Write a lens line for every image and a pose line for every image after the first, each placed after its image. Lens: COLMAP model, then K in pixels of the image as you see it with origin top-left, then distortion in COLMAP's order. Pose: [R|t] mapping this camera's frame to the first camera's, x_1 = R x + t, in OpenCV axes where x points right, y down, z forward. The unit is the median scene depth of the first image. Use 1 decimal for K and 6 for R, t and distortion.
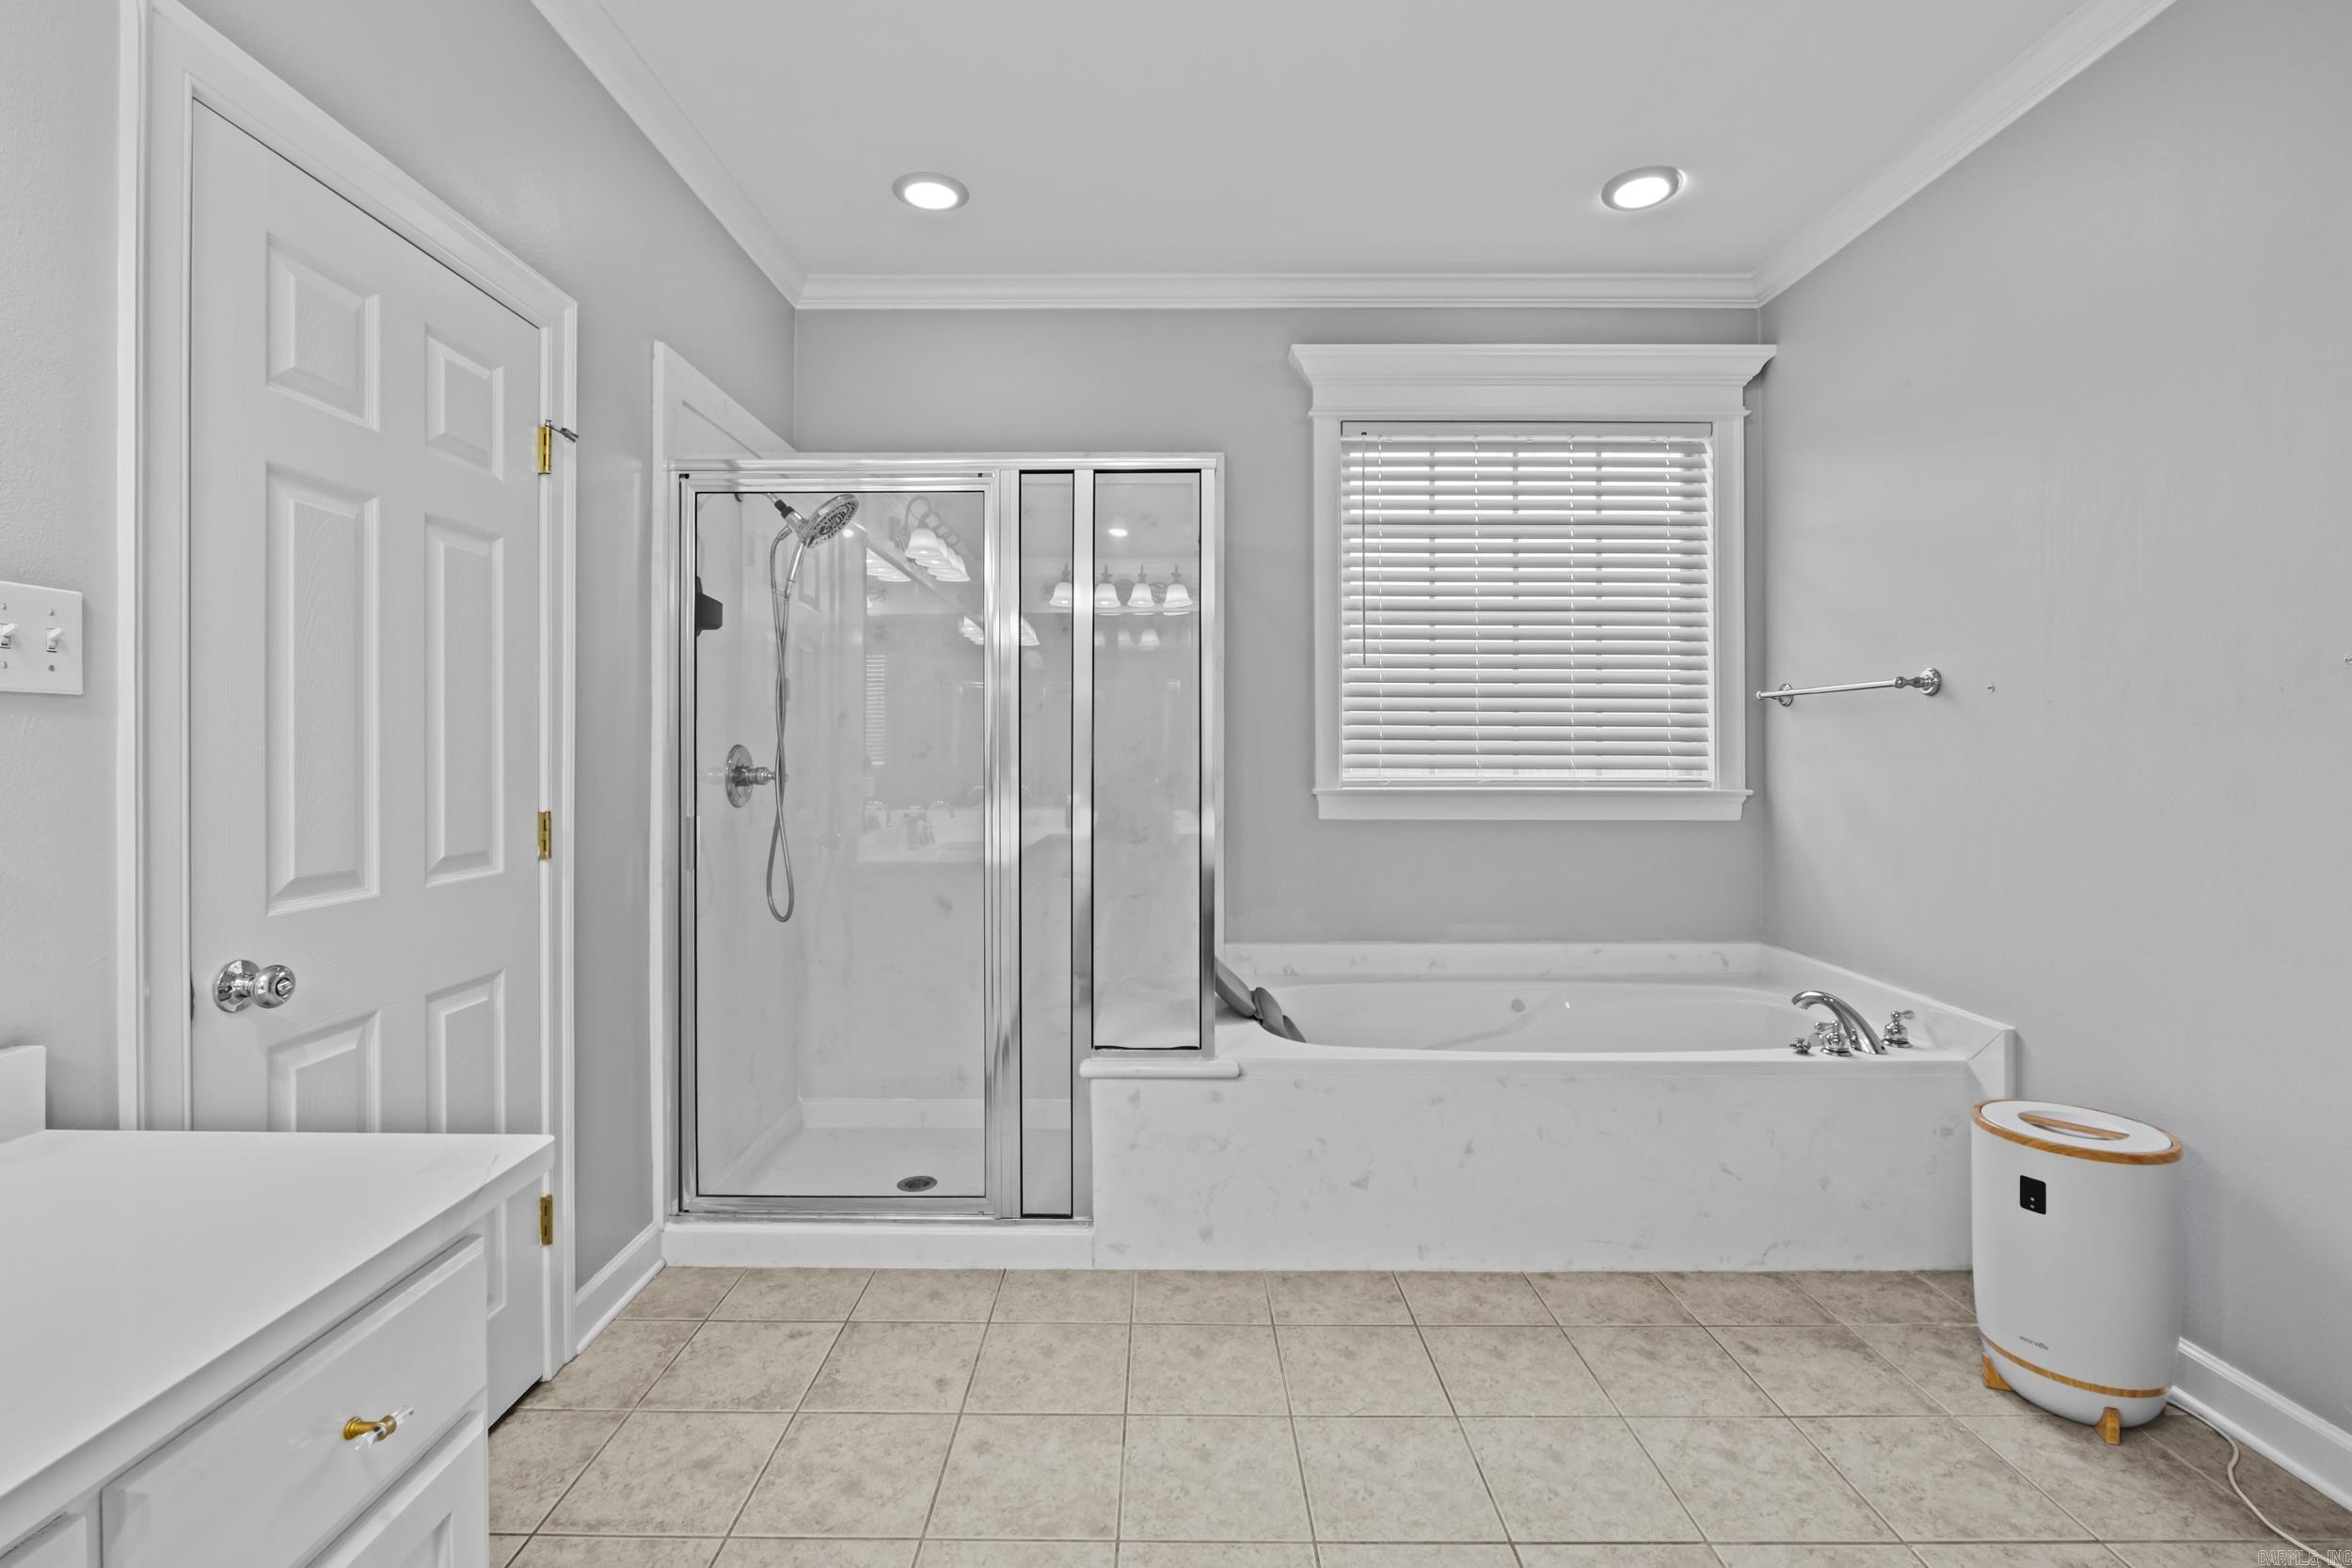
lens RADIAL K [[1037.2, 0, 1162.7], [0, 1037.2, 772.4], [0, 0, 1]] dist [-0.002700, -0.000311]
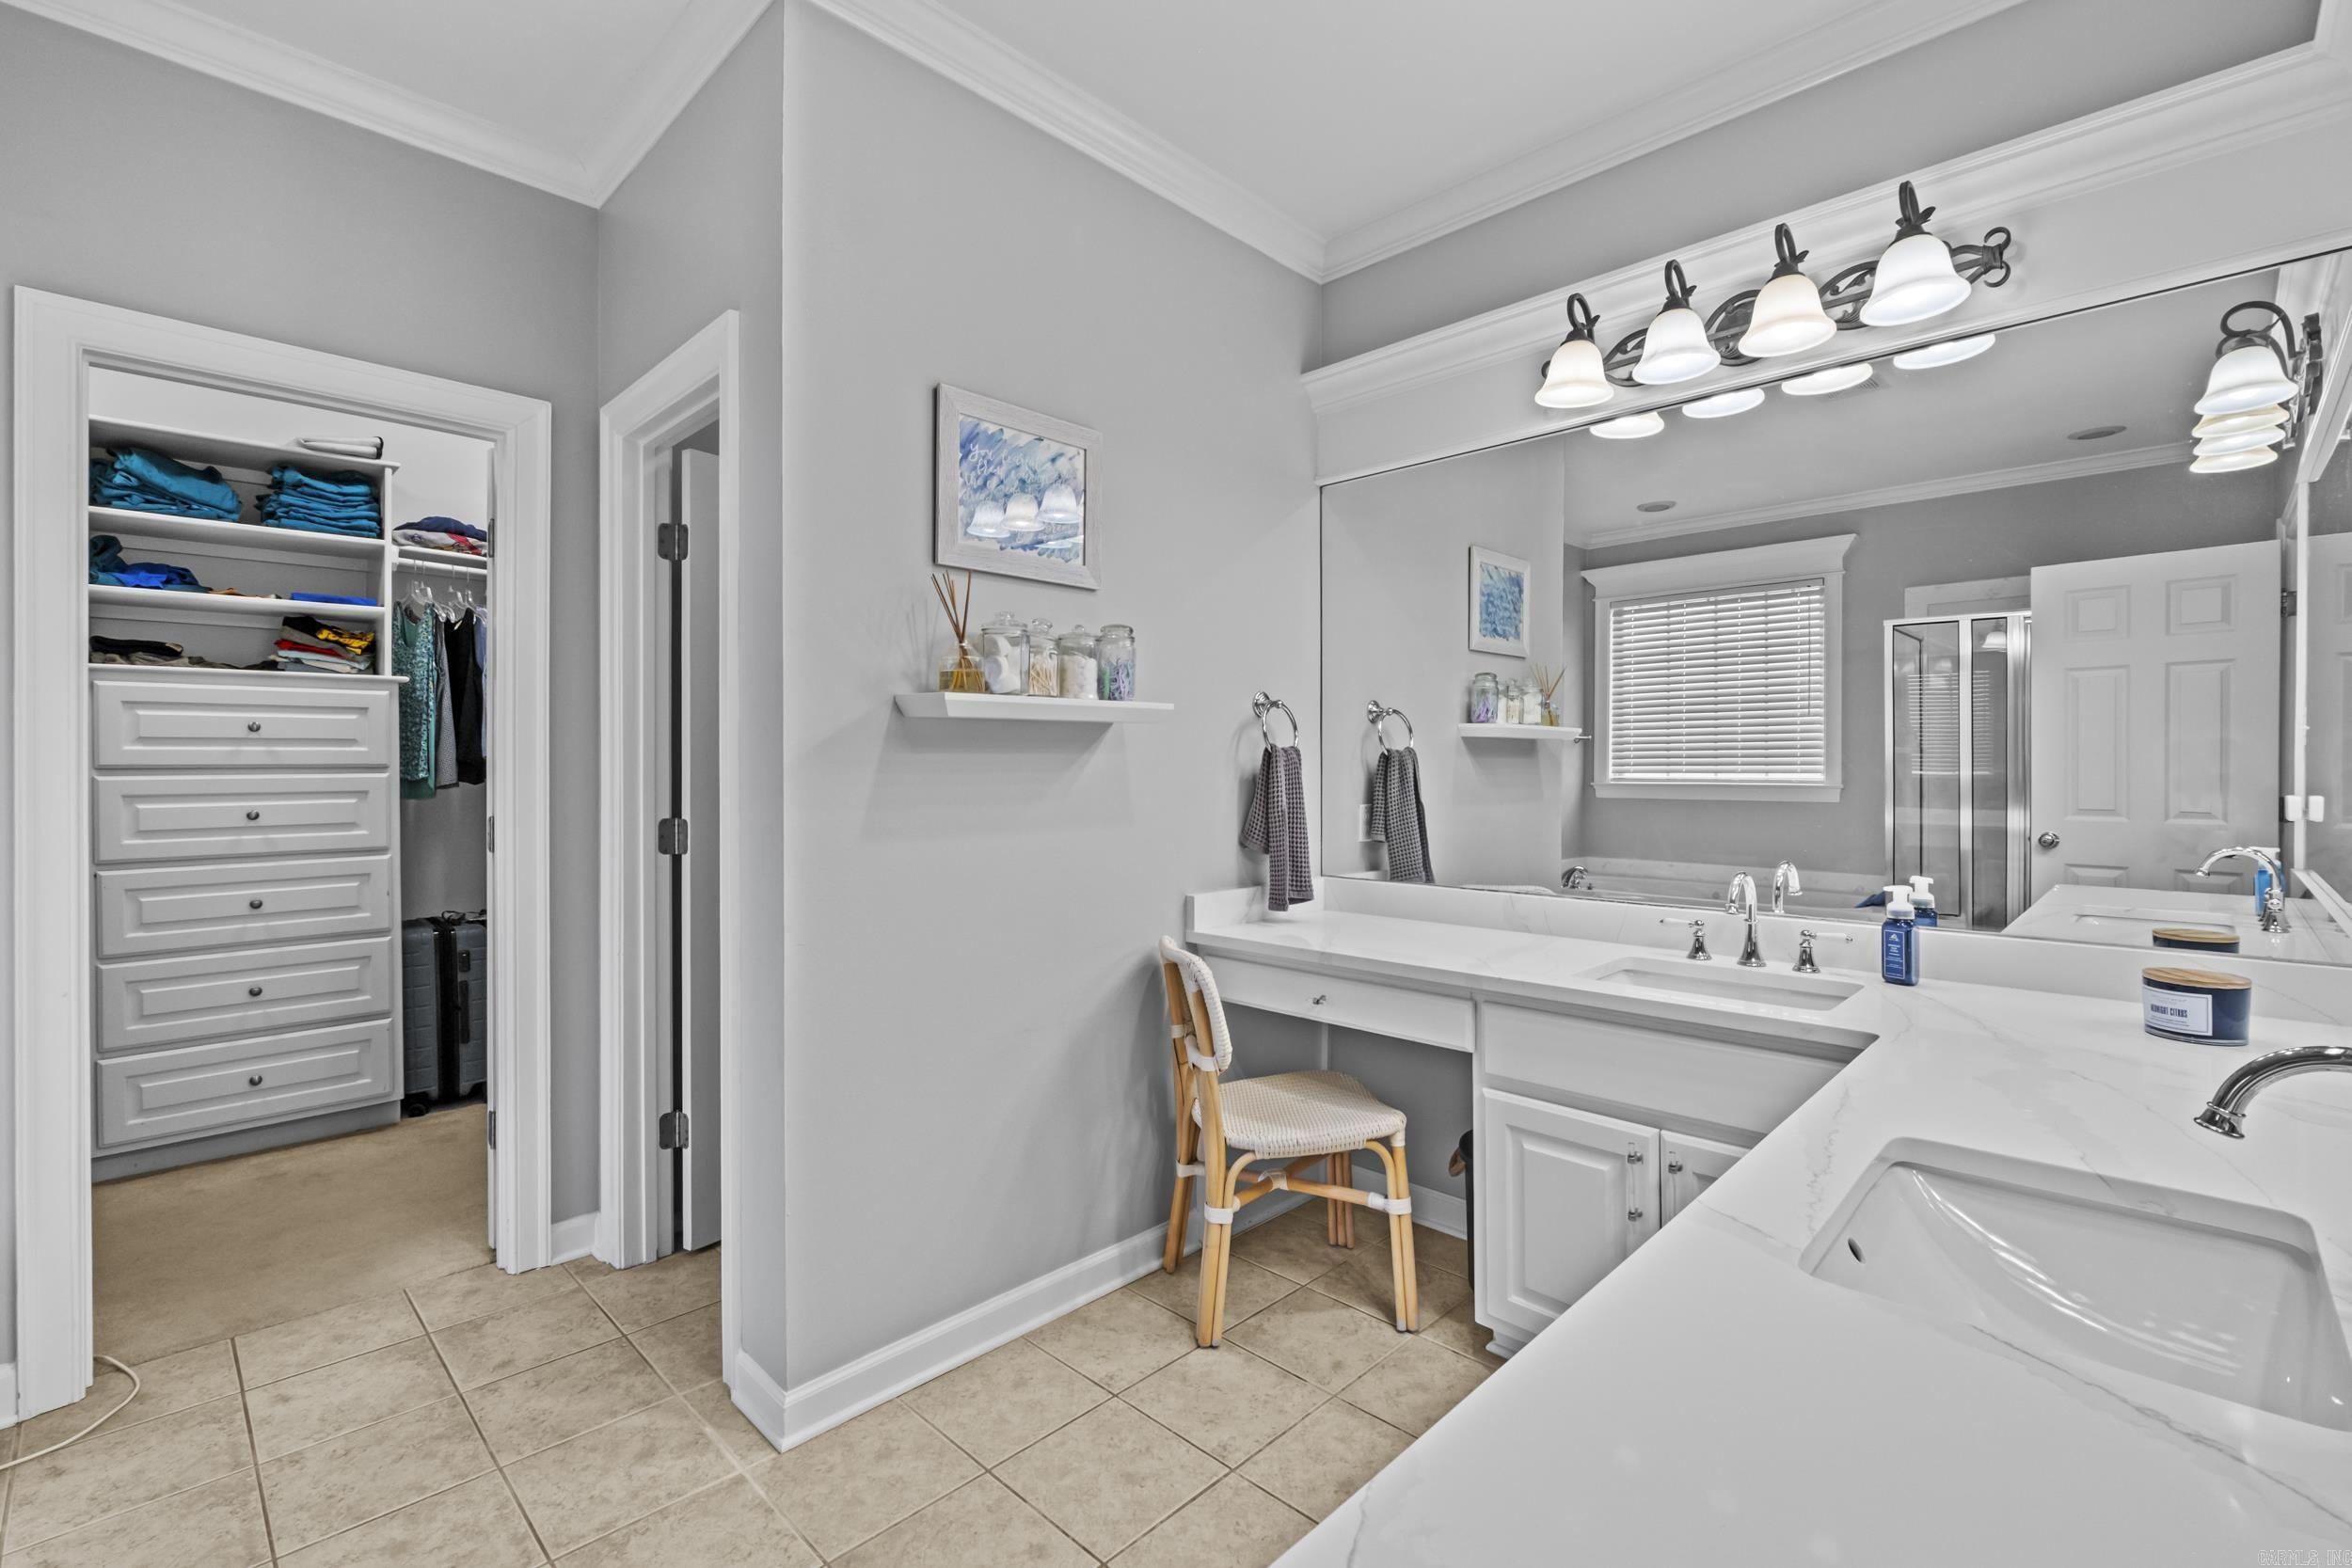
lens RADIAL K [[1037.2, 0, 1162.7], [0, 1037.2, 772.4], [0, 0, 1]] dist [-0.002700, -0.000311]
pose [[0.715429, 0.004380, -0.698672, 0.950653], [-0.001530, 0.999988, 0.004702, -0.012261], [0.698684, -0.002295, 0.715427, -1.047062]]
